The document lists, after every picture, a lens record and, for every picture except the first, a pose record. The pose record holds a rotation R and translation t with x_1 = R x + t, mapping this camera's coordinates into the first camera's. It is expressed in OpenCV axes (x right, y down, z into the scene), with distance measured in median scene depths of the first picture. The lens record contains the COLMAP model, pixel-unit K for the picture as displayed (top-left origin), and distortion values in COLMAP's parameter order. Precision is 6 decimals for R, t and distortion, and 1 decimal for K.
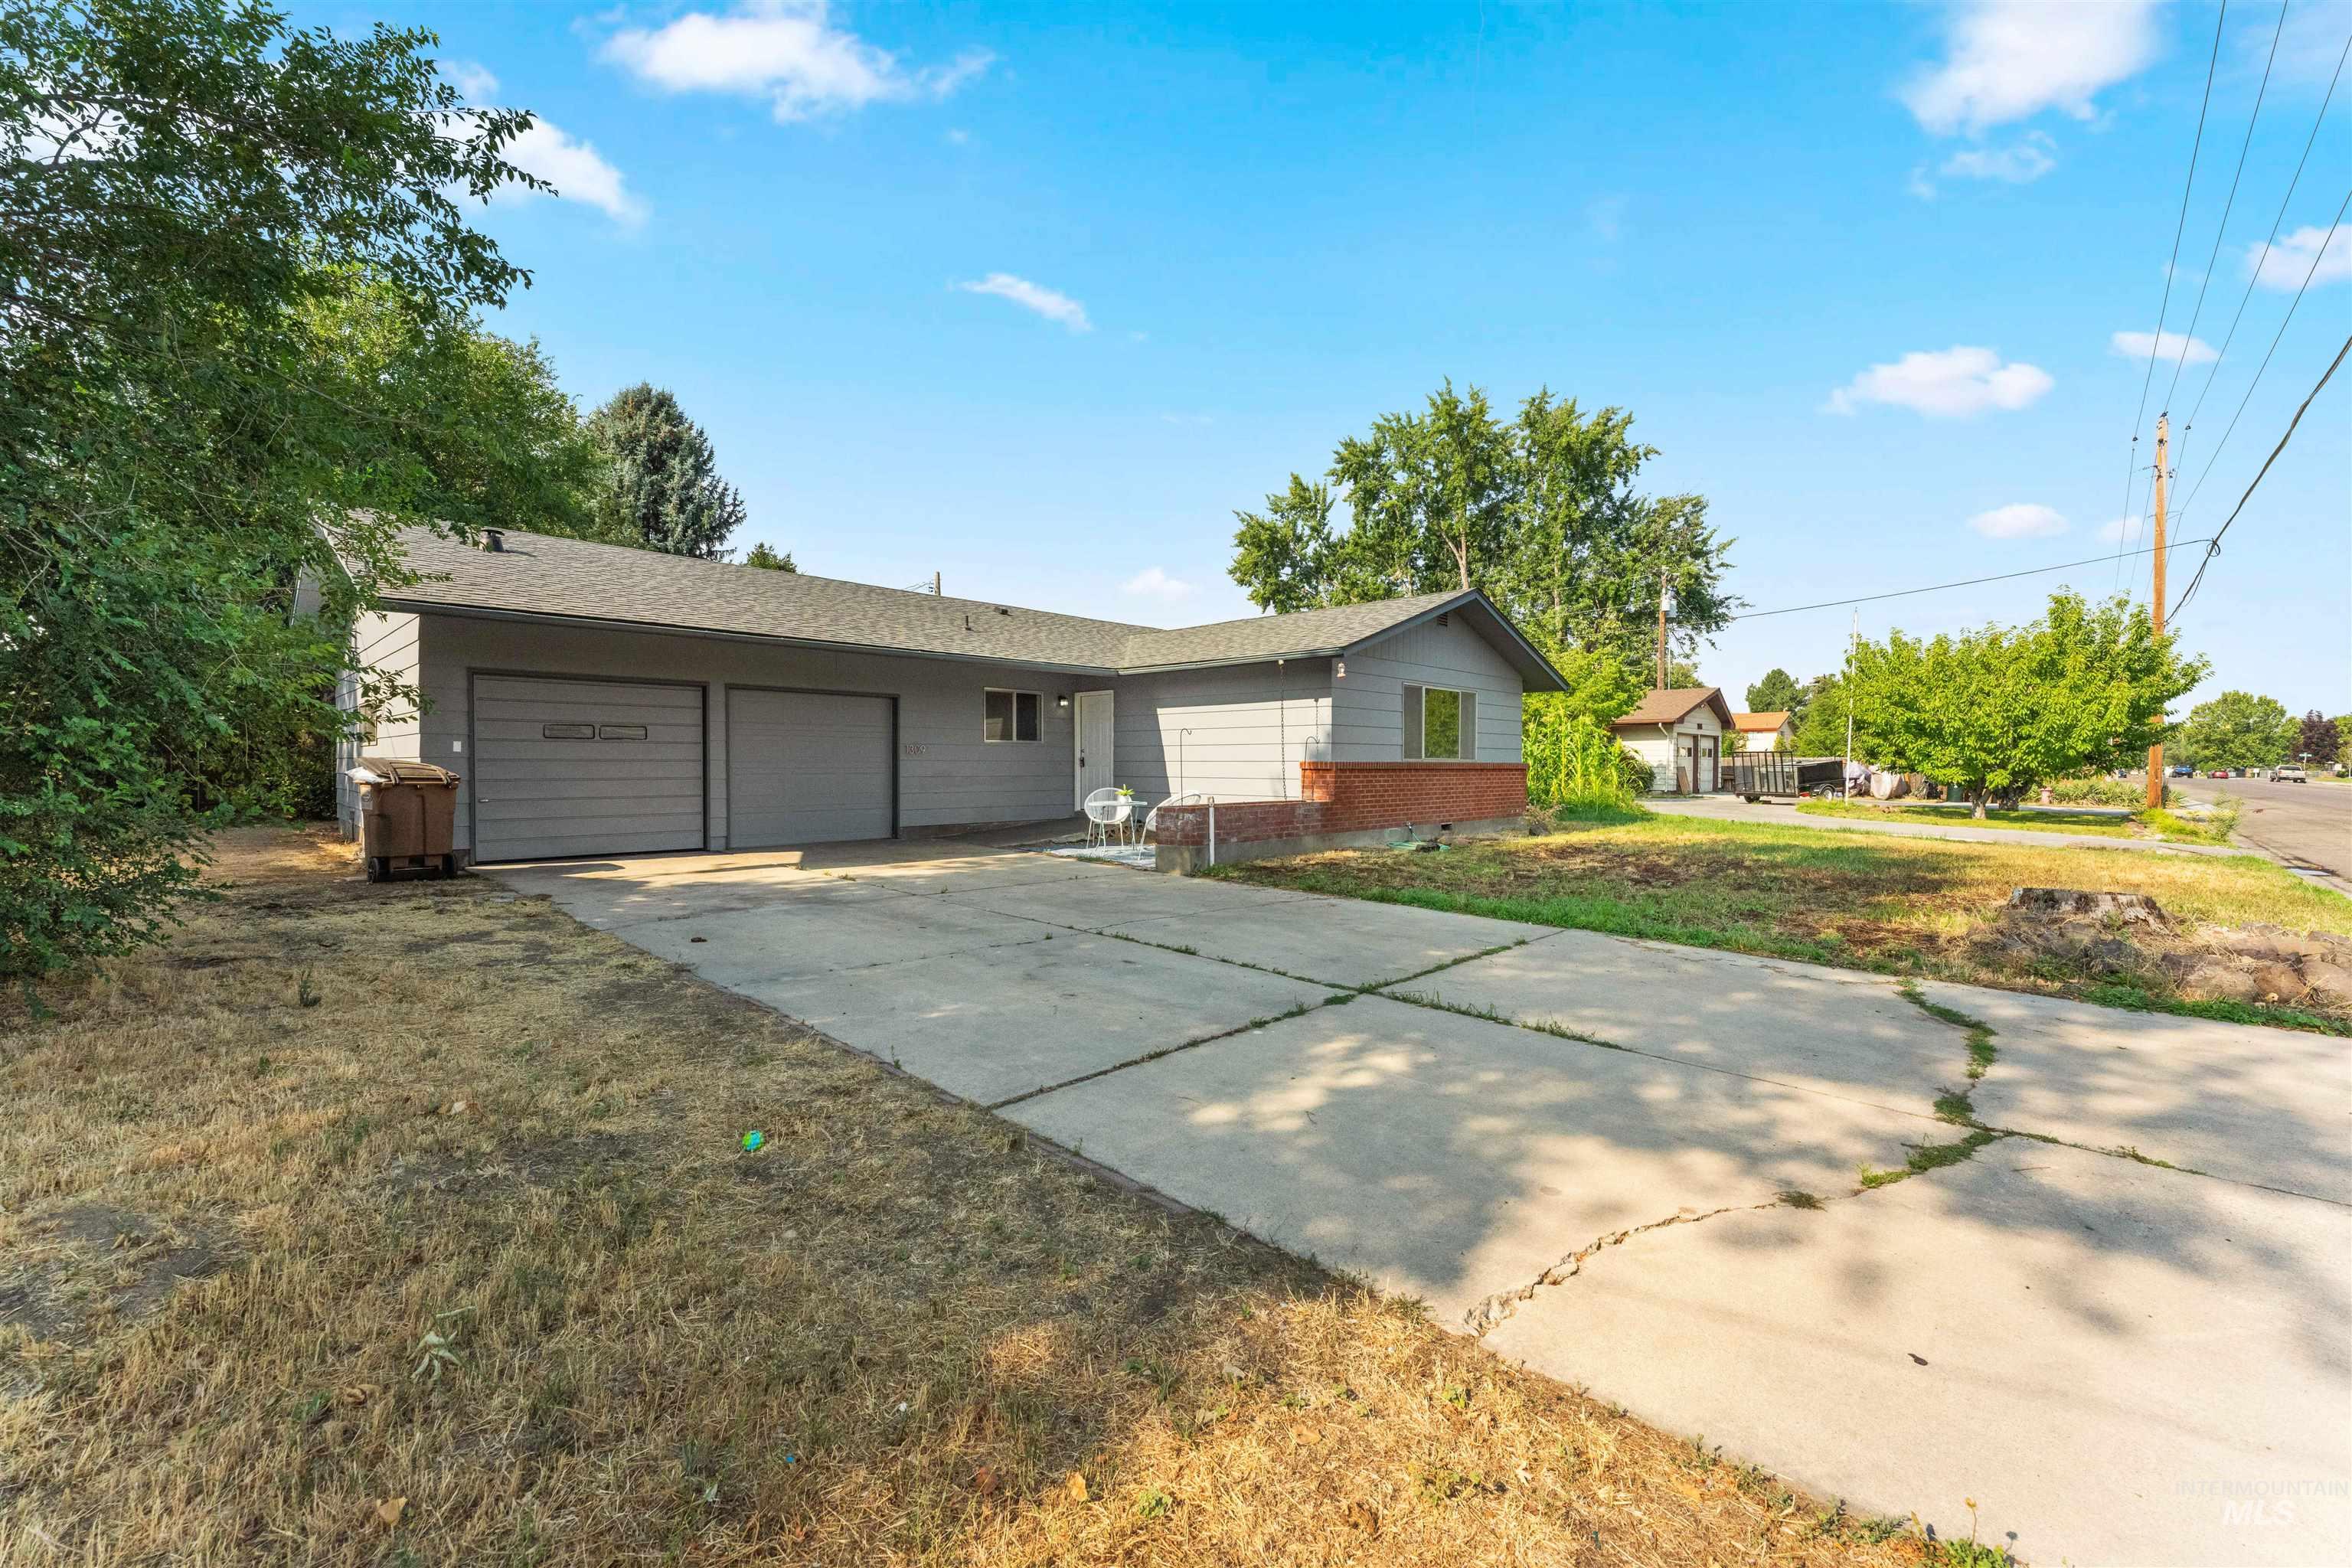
lens RADIAL K [[934.1, 0, 1174.7], [0, 934.1, 778.5], [0, 0, 1]] dist [-0.000504, 0.000011]
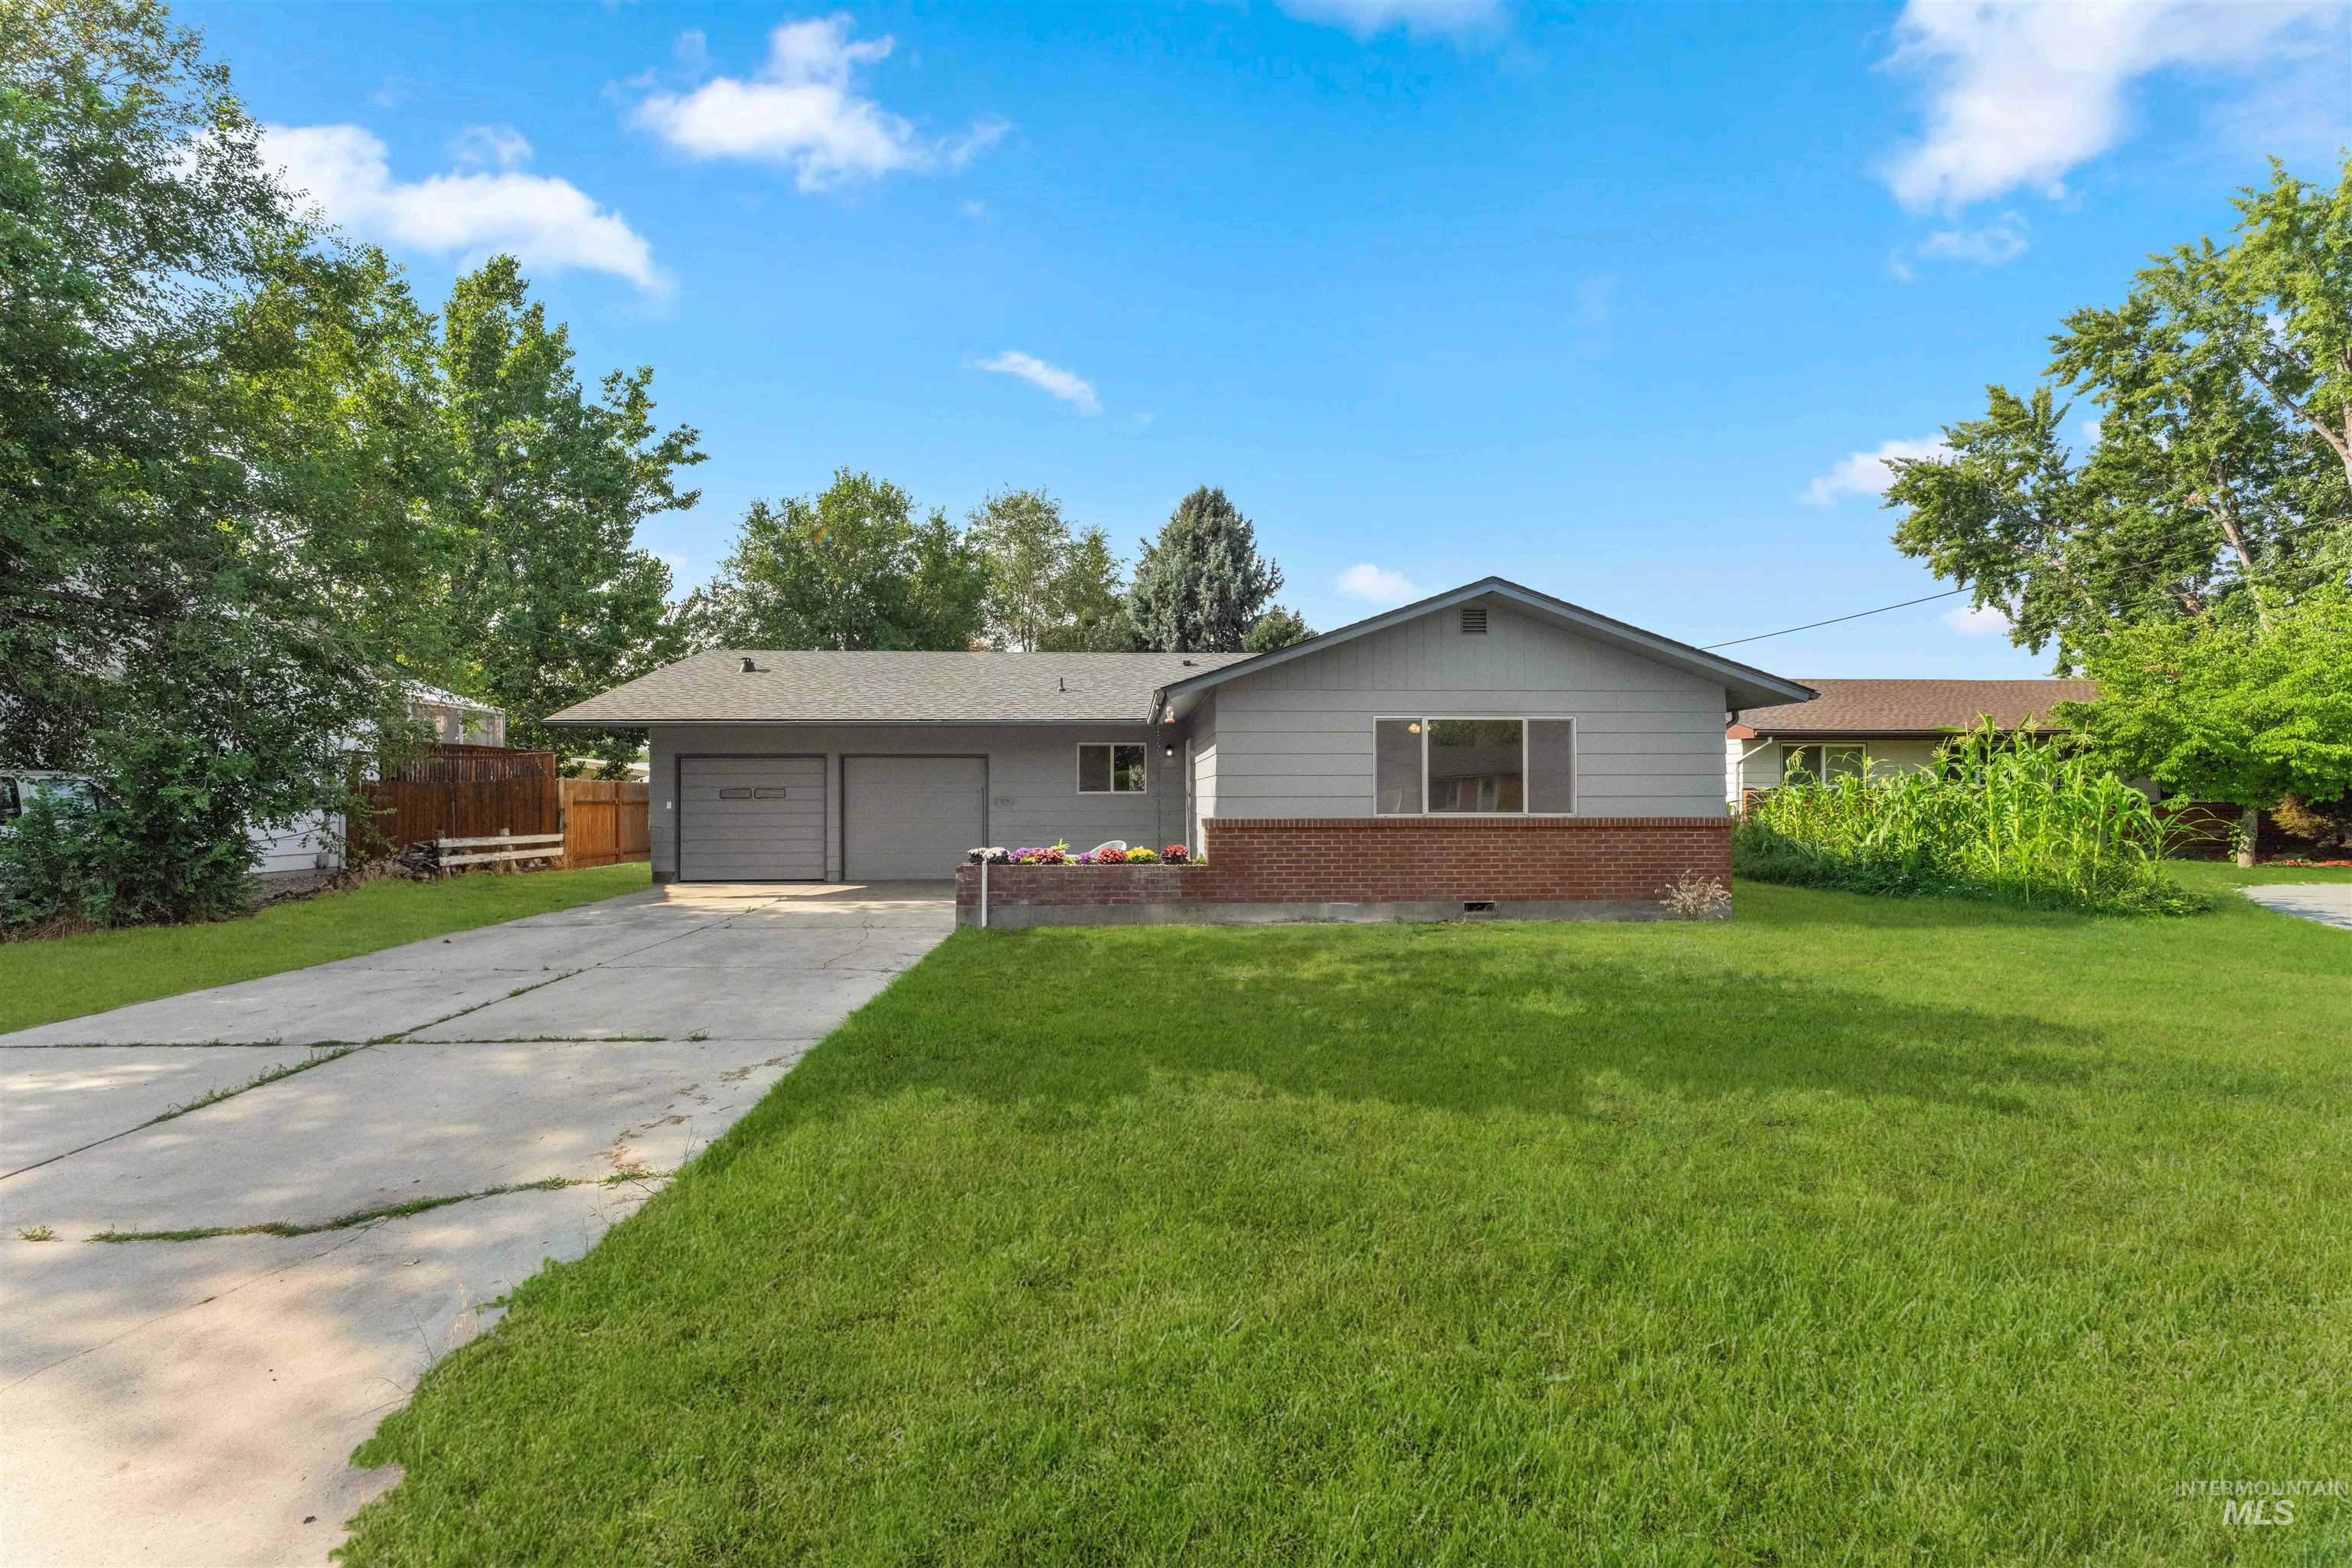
lens RADIAL K [[934.1, 0, 1174.7], [0, 934.1, 778.5], [0, 0, 1]] dist [-0.000504, 0.000011]
pose [[0.724036, -0.016982, -0.689553, 0.215605], [-0.006317, 0.999492, -0.031248, -0.008282], [0.689733, 0.026981, 0.723561, 0.105302]]
